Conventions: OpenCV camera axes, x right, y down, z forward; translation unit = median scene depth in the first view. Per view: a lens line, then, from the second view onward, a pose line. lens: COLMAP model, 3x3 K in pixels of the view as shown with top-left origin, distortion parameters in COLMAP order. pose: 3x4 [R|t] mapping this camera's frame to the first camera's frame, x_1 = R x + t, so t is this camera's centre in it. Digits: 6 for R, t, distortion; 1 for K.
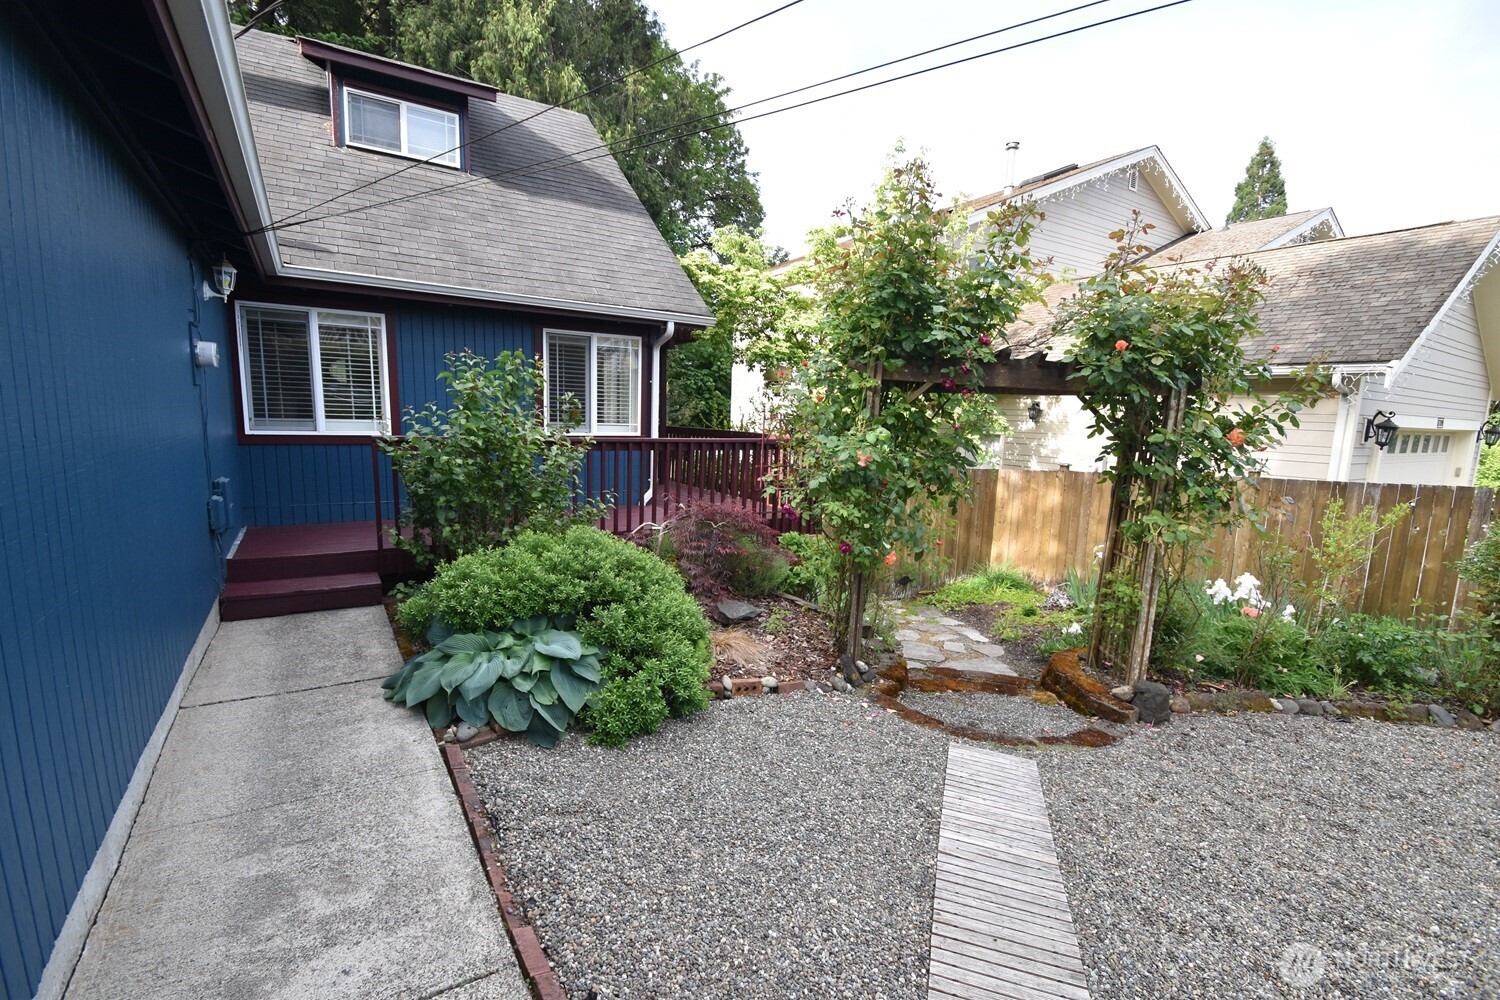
lens RADIAL K [[661.4, 0, 746.4], [0, 661.4, 518.2], [0, 0, 1]] dist [0.012027, -0.015016]
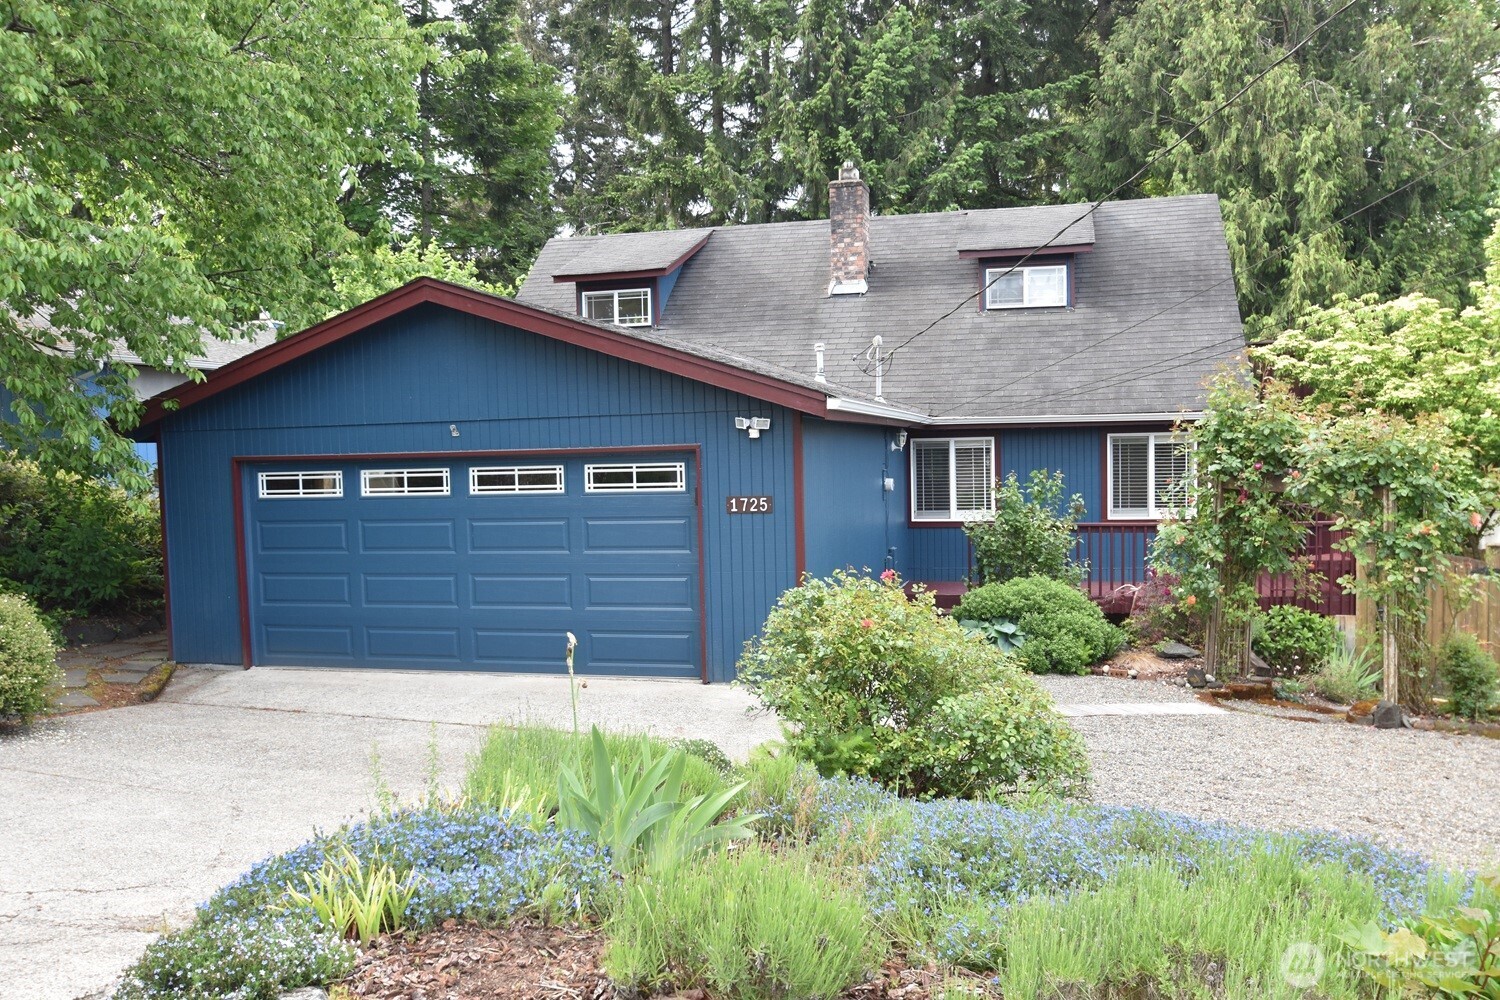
lens RADIAL K [[1210.7, 0, 750.0], [0, 1210.7, 500.0], [0, 0, 1]] dist [0.000921, 0.000252]
pose [[0.677144, -0.014882, -0.735700, 1.026877], [-0.072688, 0.993553, -0.087000, 0.094631], [0.732251, 0.112388, 0.671697, -1.135979]]
